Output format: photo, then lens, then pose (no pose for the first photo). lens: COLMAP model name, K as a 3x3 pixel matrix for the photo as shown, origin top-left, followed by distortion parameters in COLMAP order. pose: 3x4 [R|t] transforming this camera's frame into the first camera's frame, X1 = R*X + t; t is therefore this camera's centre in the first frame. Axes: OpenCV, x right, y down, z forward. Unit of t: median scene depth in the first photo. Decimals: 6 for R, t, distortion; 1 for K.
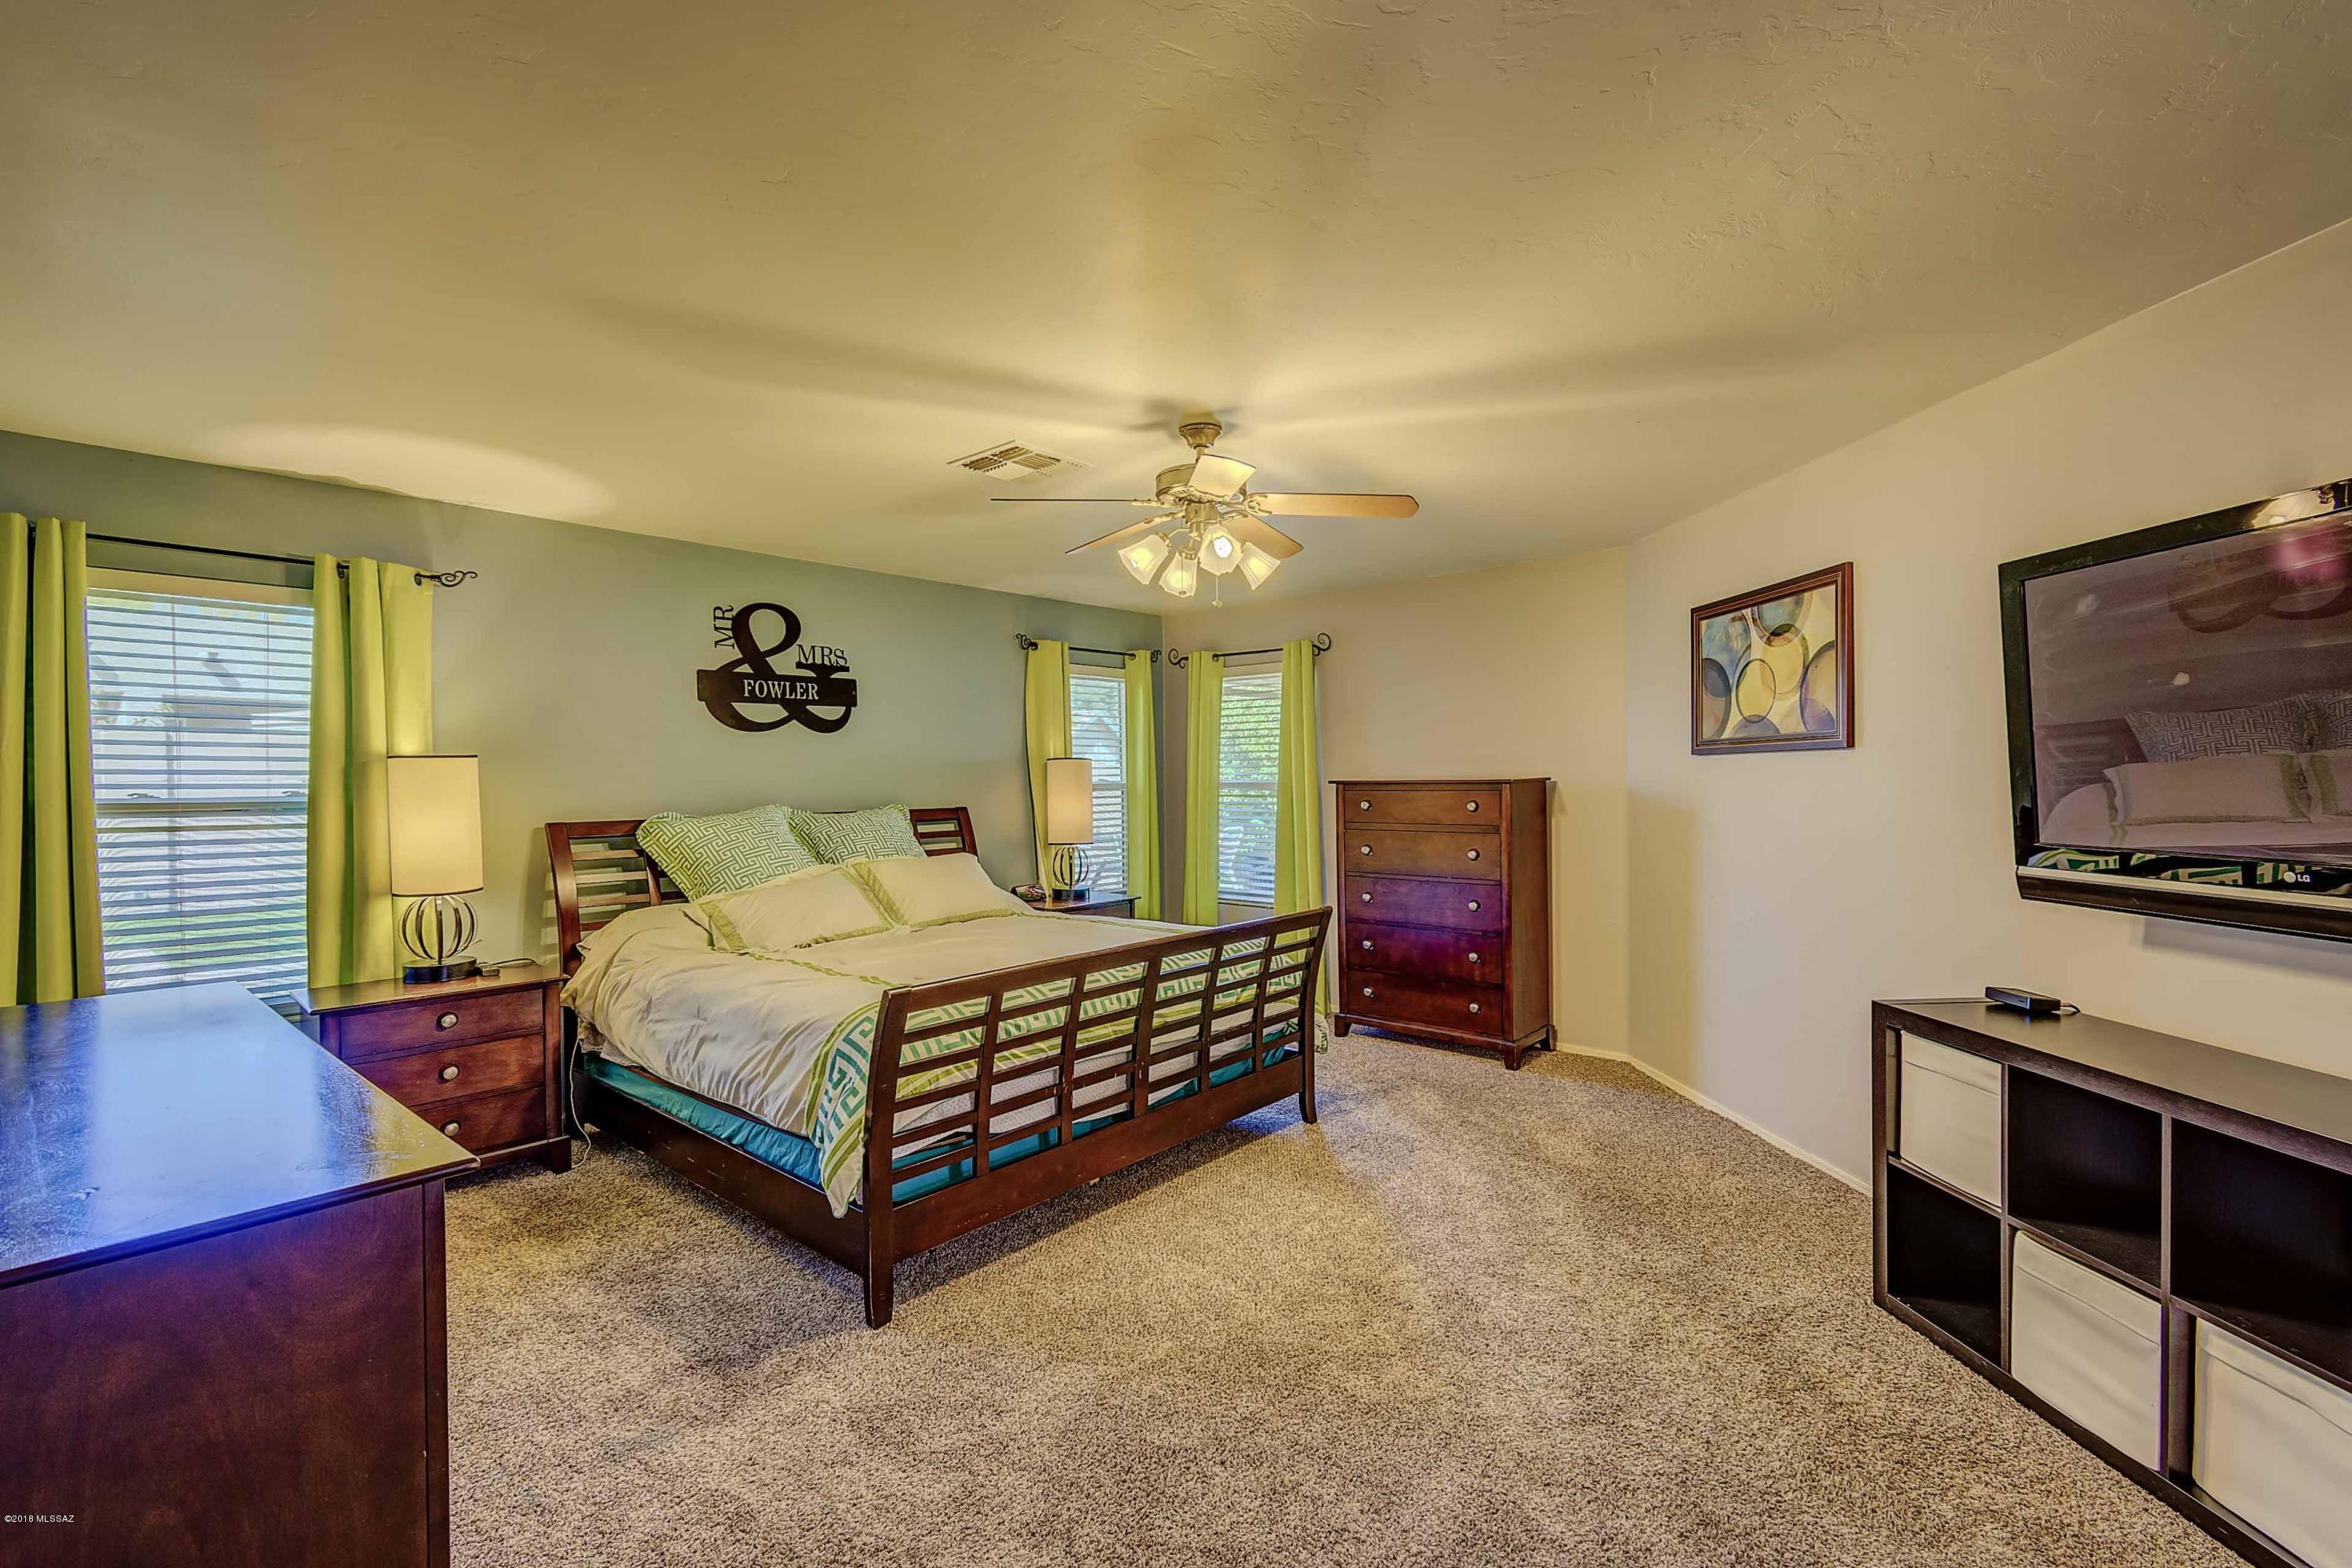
lens RADIAL K [[1050.5, 0, 1181.0], [0, 1050.5, 783.1], [0, 0, 1]] dist [0.016034, -0.004230]
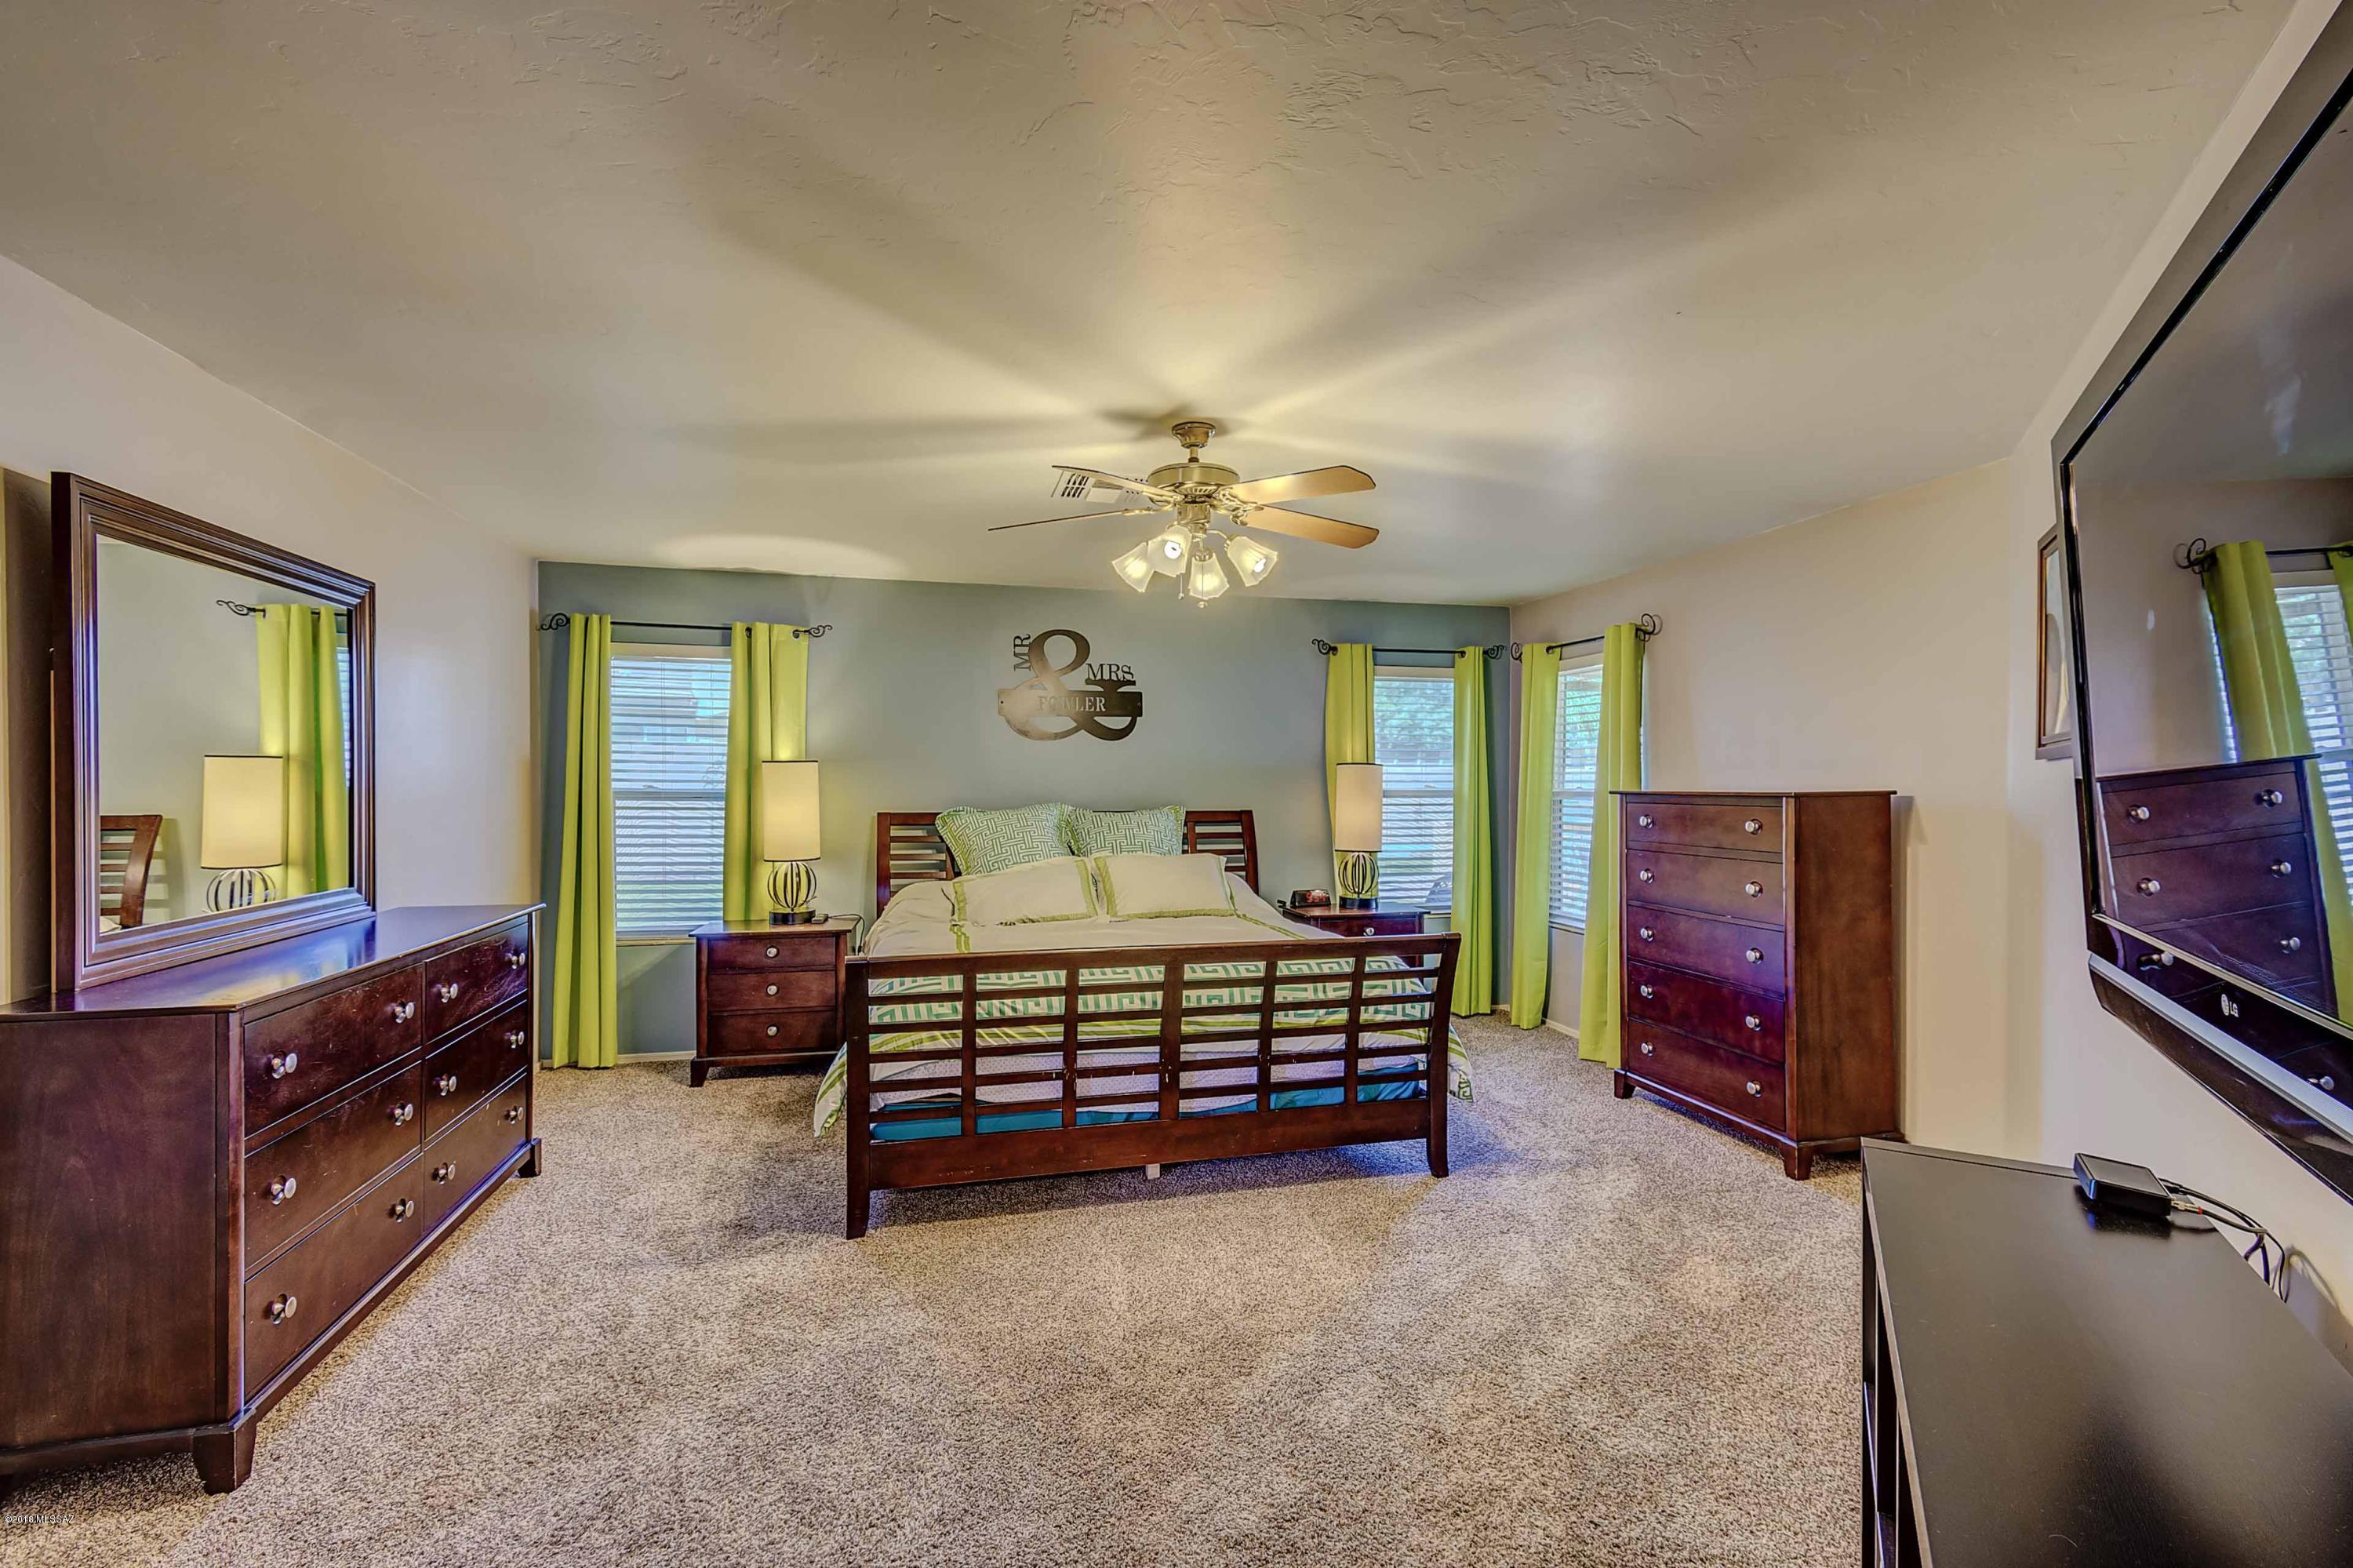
lens RADIAL K [[1051.0, 0, 1188.7], [0, 1051.0, 785.2], [0, 0, 1]] dist [0.016034, -0.004230]
pose [[0.818304, 0.013576, -0.574625, 0.497810], [-0.015140, 0.999883, 0.002063, -0.004656], [0.574586, 0.007011, 0.818414, 0.166667]]
